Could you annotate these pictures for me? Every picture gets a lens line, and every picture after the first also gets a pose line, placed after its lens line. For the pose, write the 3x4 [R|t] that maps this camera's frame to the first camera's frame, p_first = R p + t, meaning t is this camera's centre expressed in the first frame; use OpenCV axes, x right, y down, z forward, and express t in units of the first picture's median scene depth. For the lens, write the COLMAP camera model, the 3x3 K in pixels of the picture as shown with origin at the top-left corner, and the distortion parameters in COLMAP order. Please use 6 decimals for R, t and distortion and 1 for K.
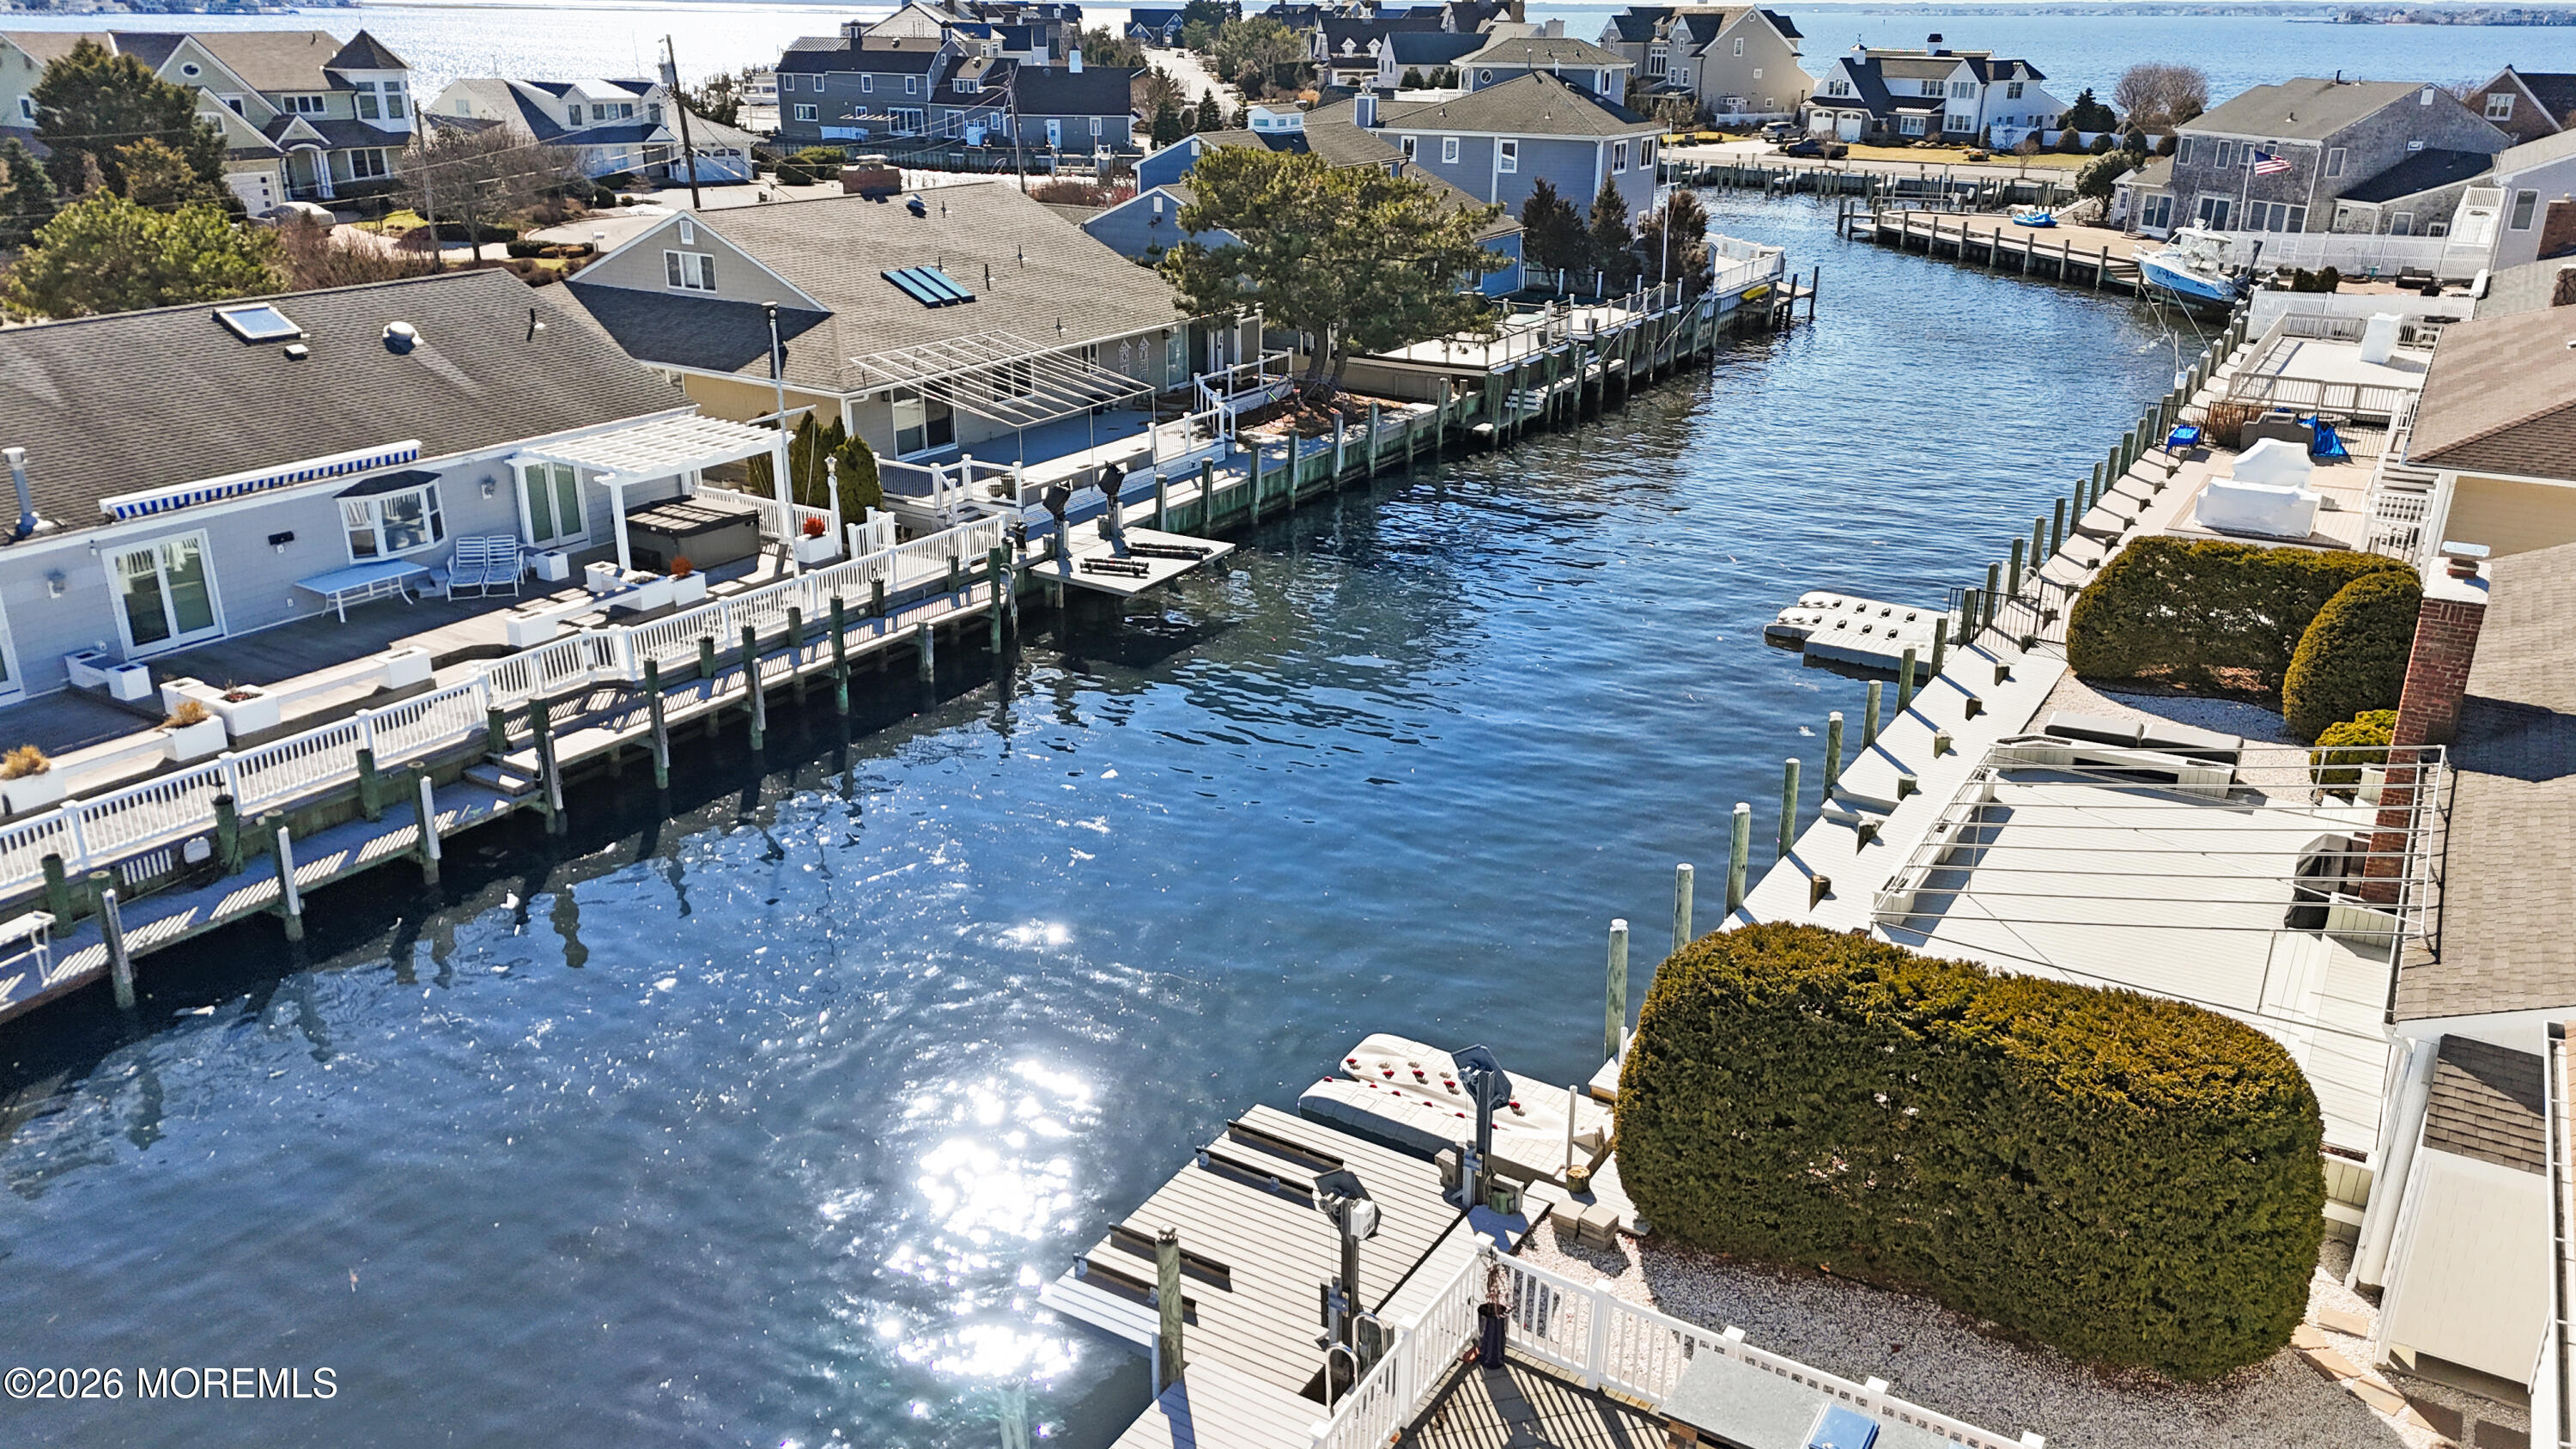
lens RADIAL K [[1933.3, 0, 1288.0], [0, 1933.3, 724.5], [0, 0, 1]] dist [0.035887, -0.002071]
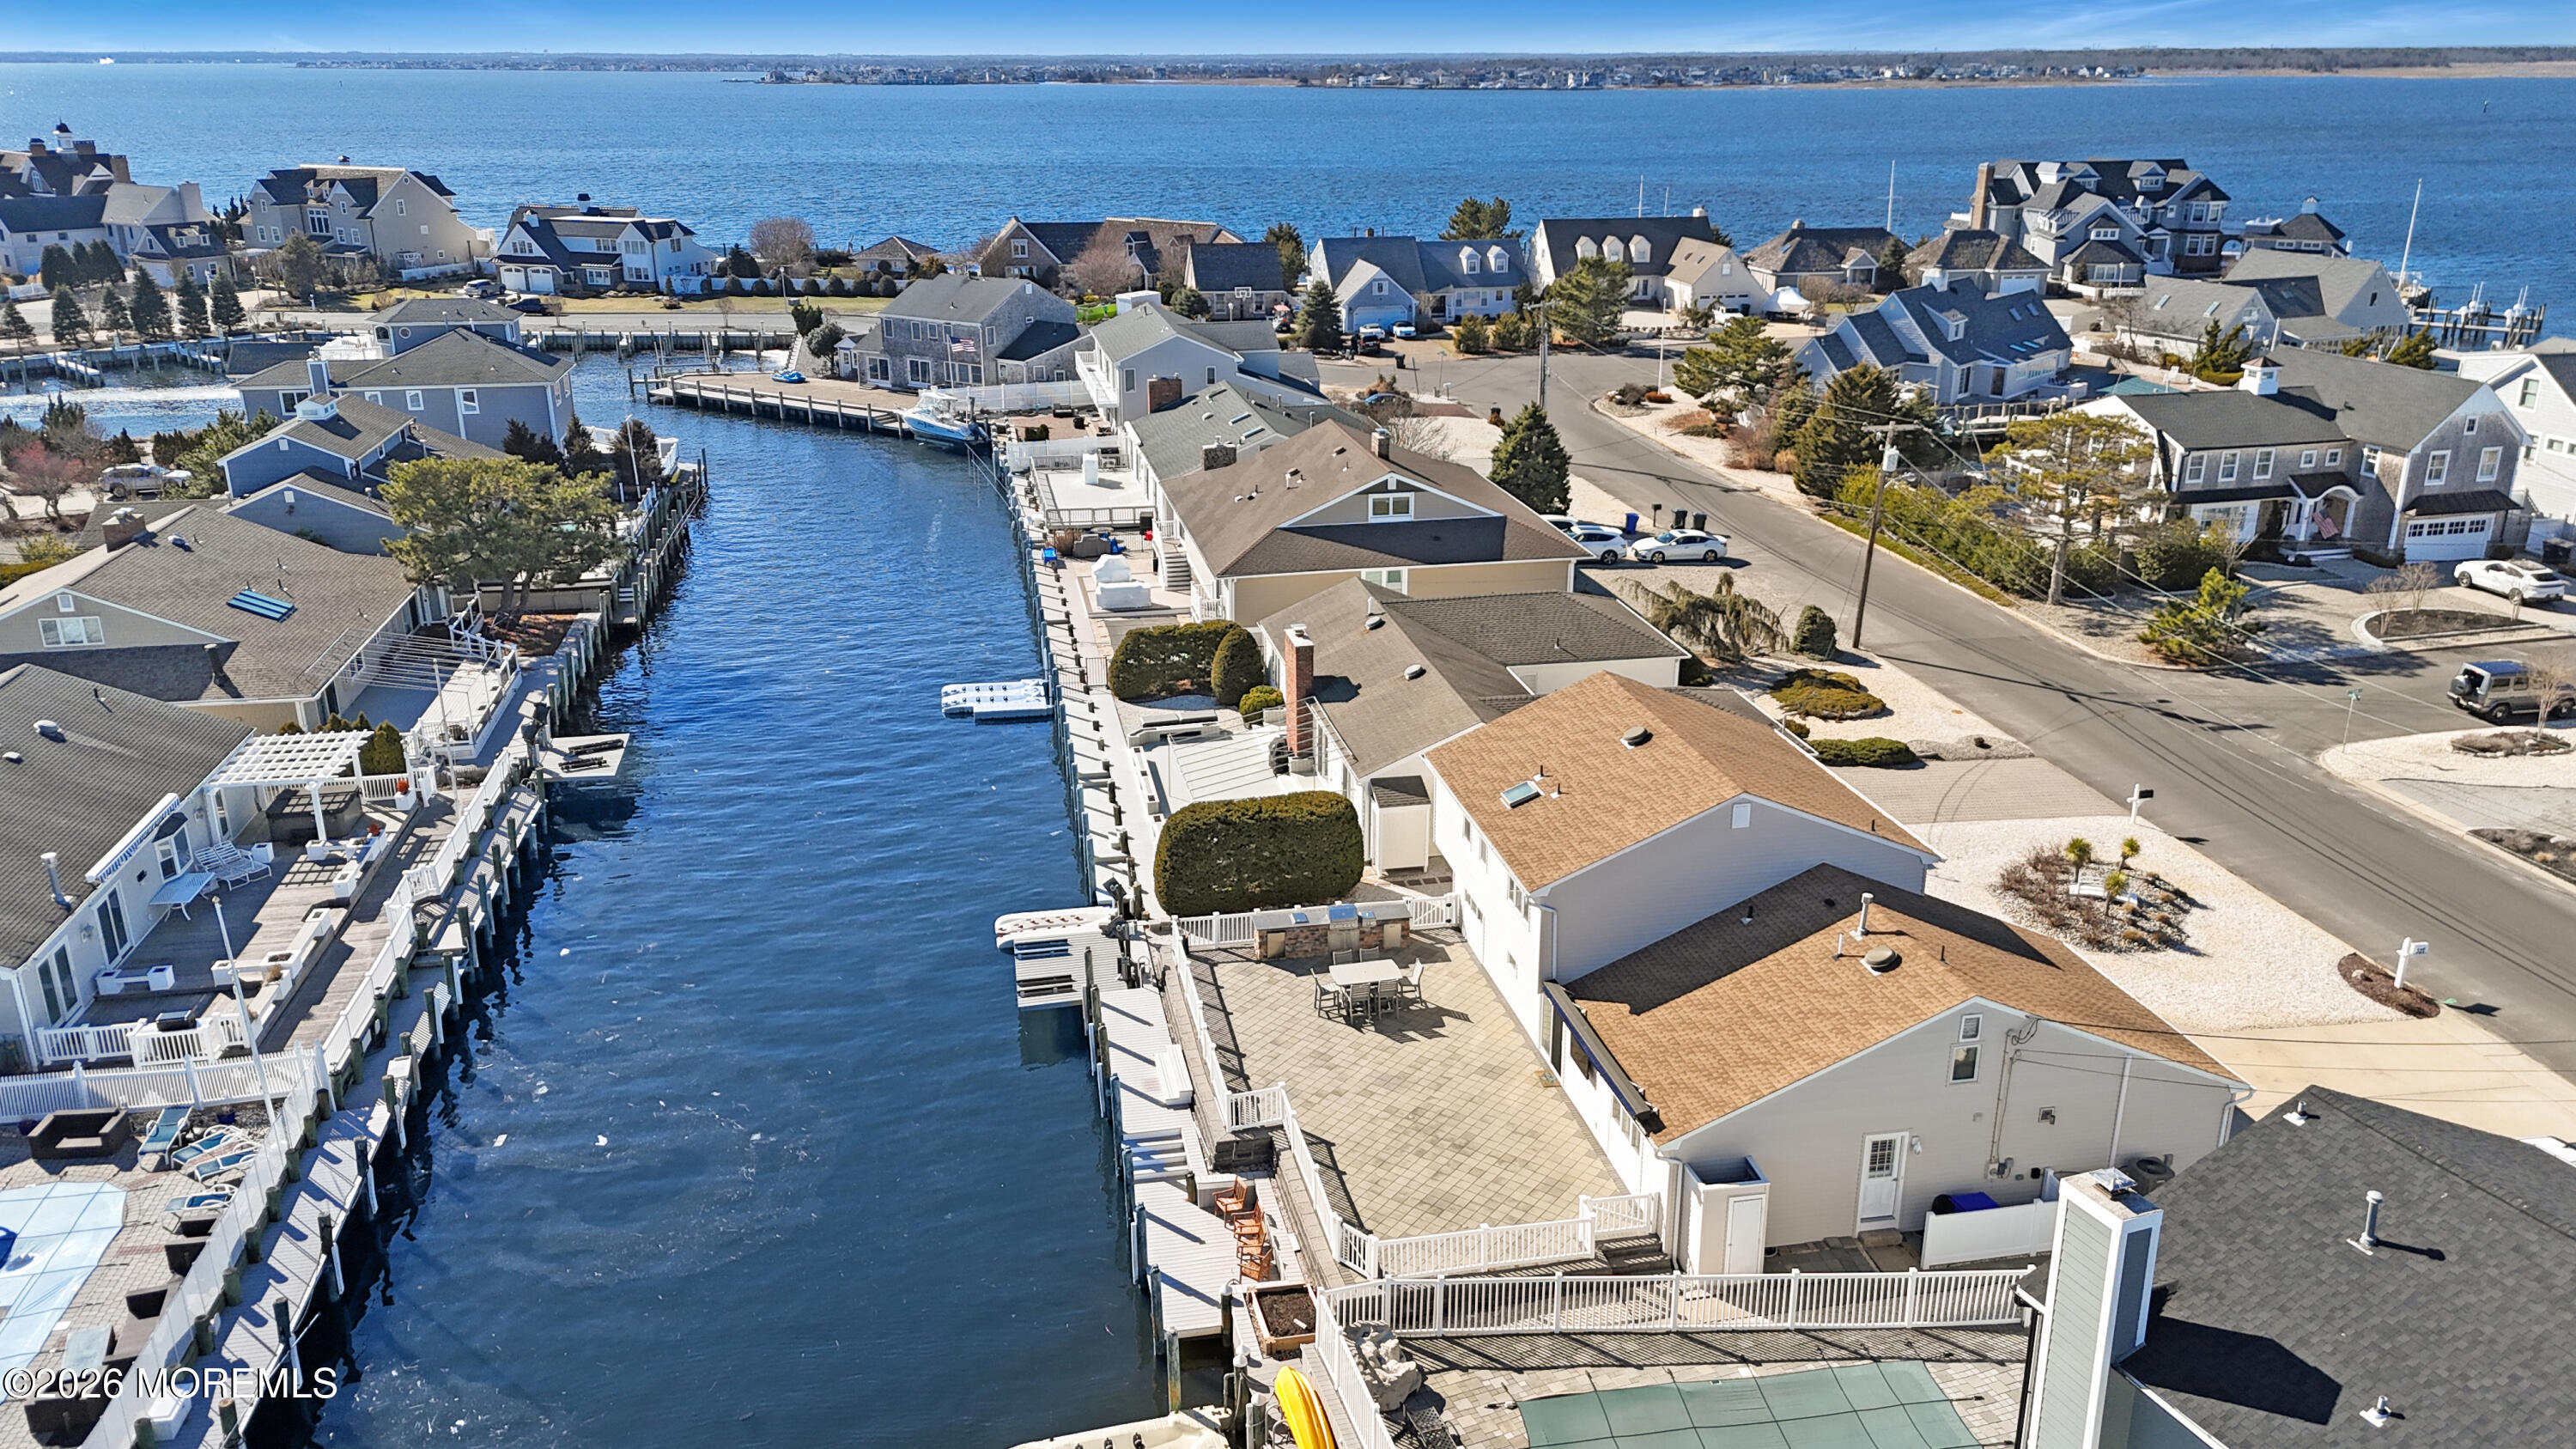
lens RADIAL K [[1933.3, 0, 1288.0], [0, 1933.3, 724.5], [0, 0, 1]] dist [0.035887, -0.002071]
pose [[0.745937, -0.229901, 0.625078, -0.358789], [0.240061, 0.968256, 0.069643, -0.046676], [-0.621247, 0.098108, 0.777449, -0.344372]]
